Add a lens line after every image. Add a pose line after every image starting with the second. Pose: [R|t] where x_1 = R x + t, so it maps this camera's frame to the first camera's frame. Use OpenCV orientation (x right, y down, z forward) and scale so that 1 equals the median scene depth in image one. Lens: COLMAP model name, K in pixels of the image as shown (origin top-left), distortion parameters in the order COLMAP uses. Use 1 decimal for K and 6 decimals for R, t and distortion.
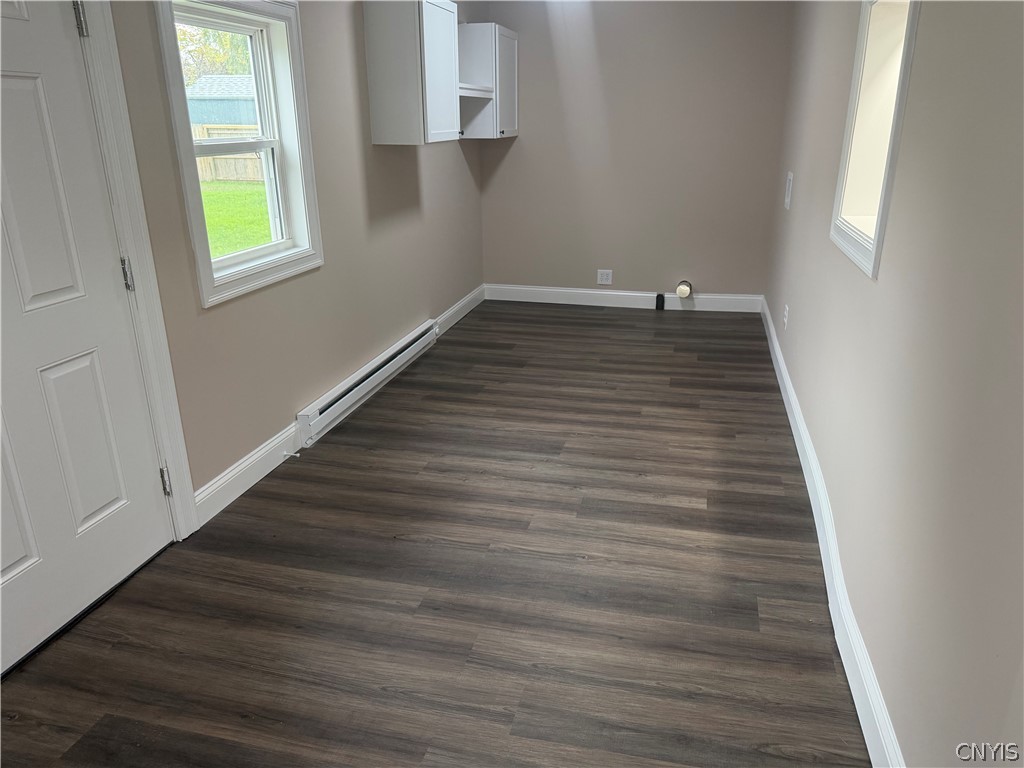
lens RADIAL K [[722.3, 0, 509.4], [0, 722.3, 382.7], [0, 0, 1]] dist [0.071489, -0.114447]
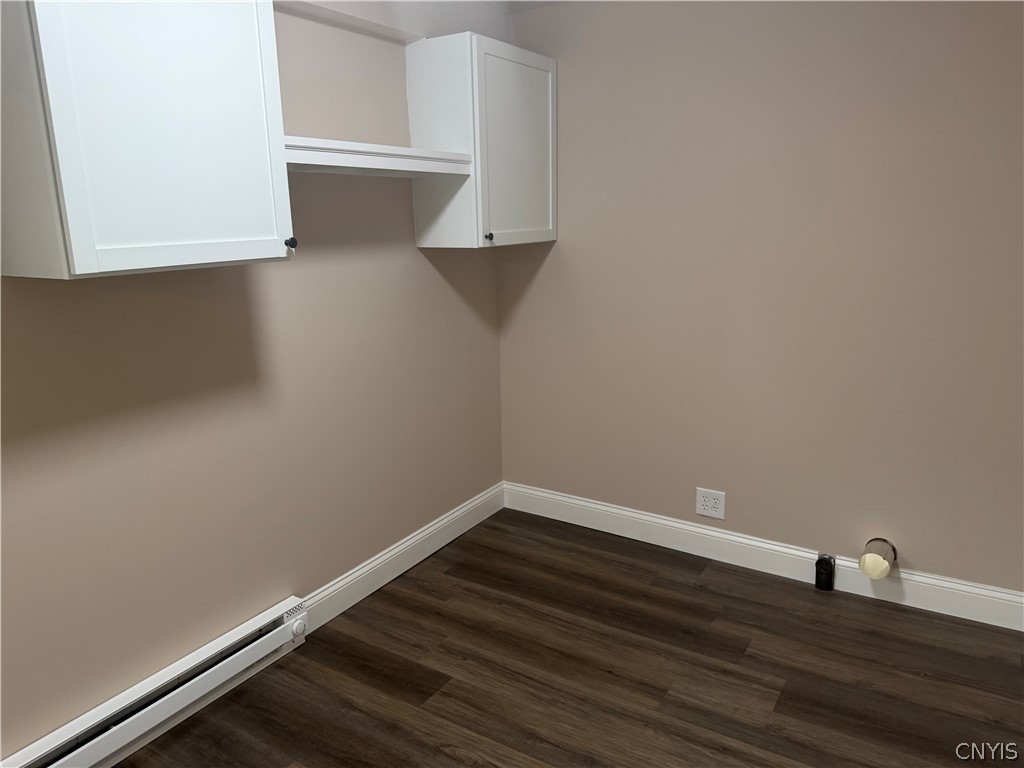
lens RADIAL K [[719.7, 0, 505.8], [0, 719.7, 375.0], [0, 0, 1]] dist [0.111249, -0.162835]
pose [[0.950235, 0.060629, -0.305577, 0.160934], [-0.097599, 0.989437, -0.107186, -0.183693], [0.295851, 0.131676, 0.946115, 0.503553]]
